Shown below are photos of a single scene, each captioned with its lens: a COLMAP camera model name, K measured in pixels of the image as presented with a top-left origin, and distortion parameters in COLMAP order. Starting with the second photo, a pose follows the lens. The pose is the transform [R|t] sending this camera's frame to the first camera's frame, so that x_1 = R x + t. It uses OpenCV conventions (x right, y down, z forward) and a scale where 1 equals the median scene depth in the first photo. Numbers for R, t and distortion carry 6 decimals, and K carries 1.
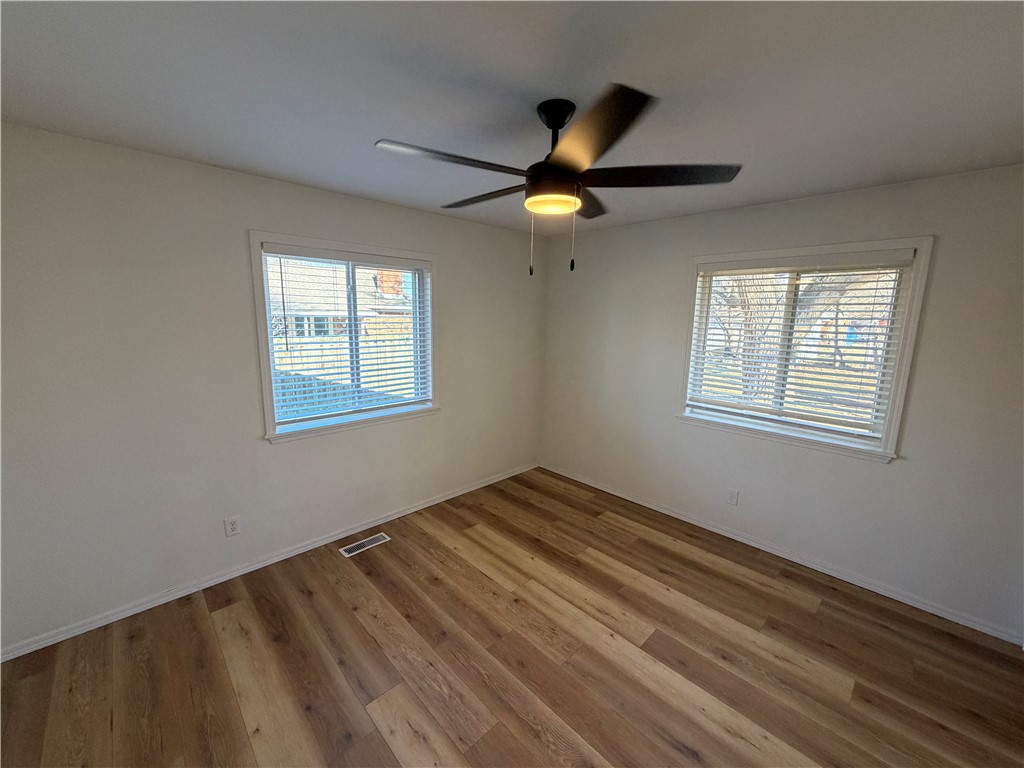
lens RADIAL K [[406.7, 0, 508.7], [0, 406.7, 385.1], [0, 0, 1]] dist [-0.000790, -0.000169]
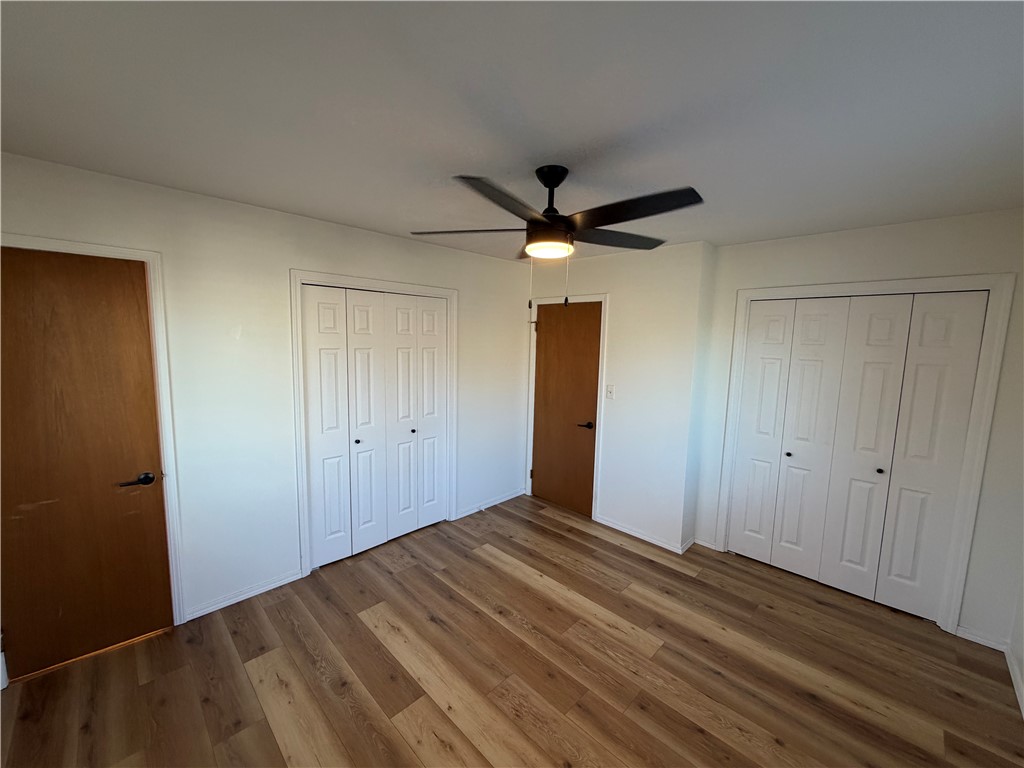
lens RADIAL K [[406.7, 0, 508.7], [0, 406.7, 385.1], [0, 0, 1]] dist [-0.000790, -0.000169]
pose [[-0.998986, -0.036587, -0.026231, 0.191694], [-0.042489, 0.958834, 0.280770, -0.314697], [0.014879, 0.281600, -0.959416, 1.774060]]
